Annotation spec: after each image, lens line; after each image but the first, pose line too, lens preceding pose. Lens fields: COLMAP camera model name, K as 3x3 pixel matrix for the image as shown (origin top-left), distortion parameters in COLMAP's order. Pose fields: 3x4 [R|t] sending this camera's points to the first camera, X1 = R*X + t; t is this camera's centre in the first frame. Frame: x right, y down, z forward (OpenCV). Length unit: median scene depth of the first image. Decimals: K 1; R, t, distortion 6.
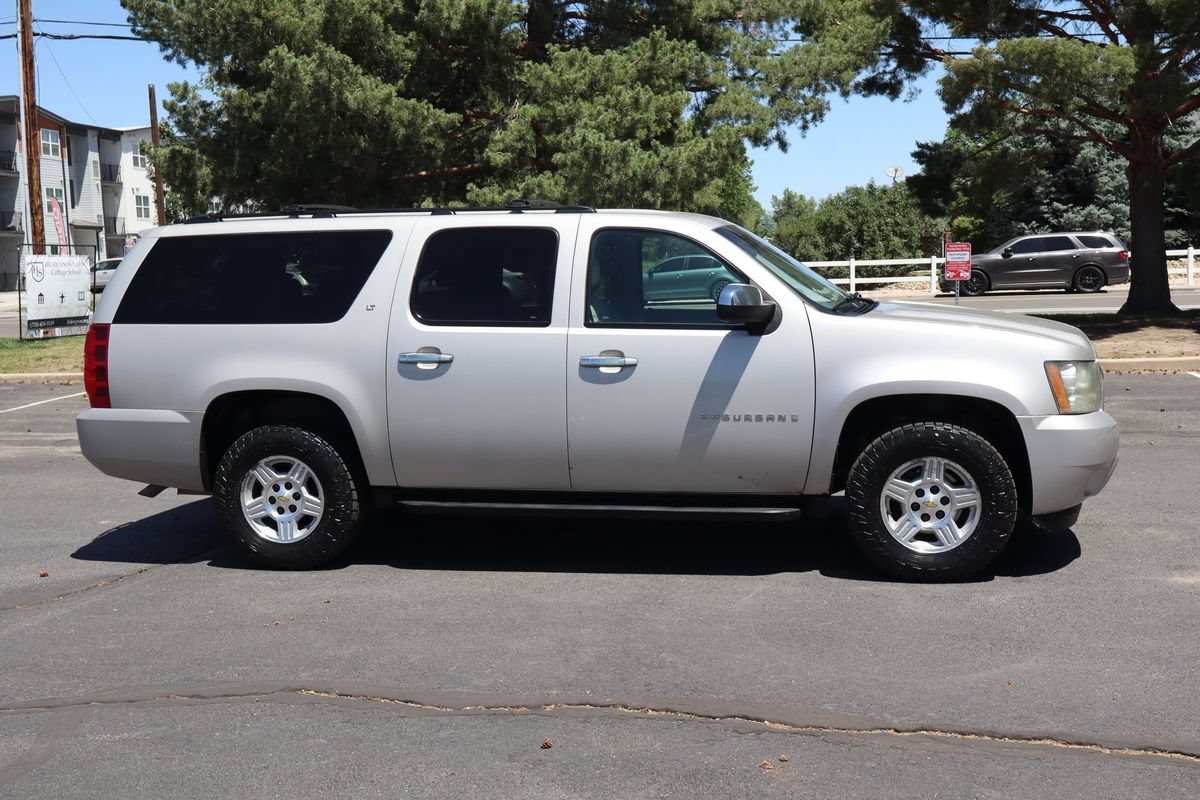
lens RADIAL K [[1296.3, 0, 600.0], [0, 1296.3, 400.0], [0, 0, 1]] dist [-0.000350, -0.022100]
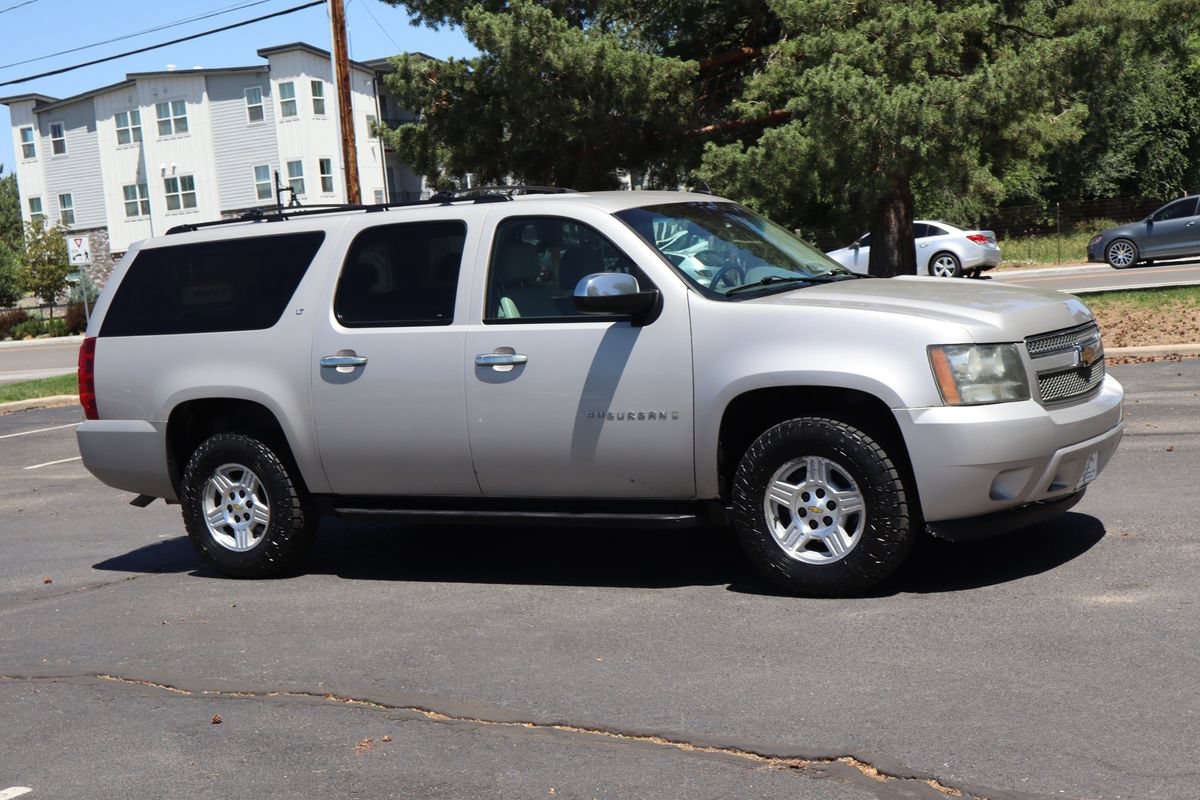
lens RADIAL K [[1760.3, 0, 600.0], [0, 1760.3, 400.0], [0, 0, 1]] dist [0.032215, 0.035922]
pose [[0.932242, -0.022767, -0.361117, 0.529991], [0.021045, 0.999741, -0.008699, 0.012326], [0.361222, 0.000510, 0.932480, -0.171064]]
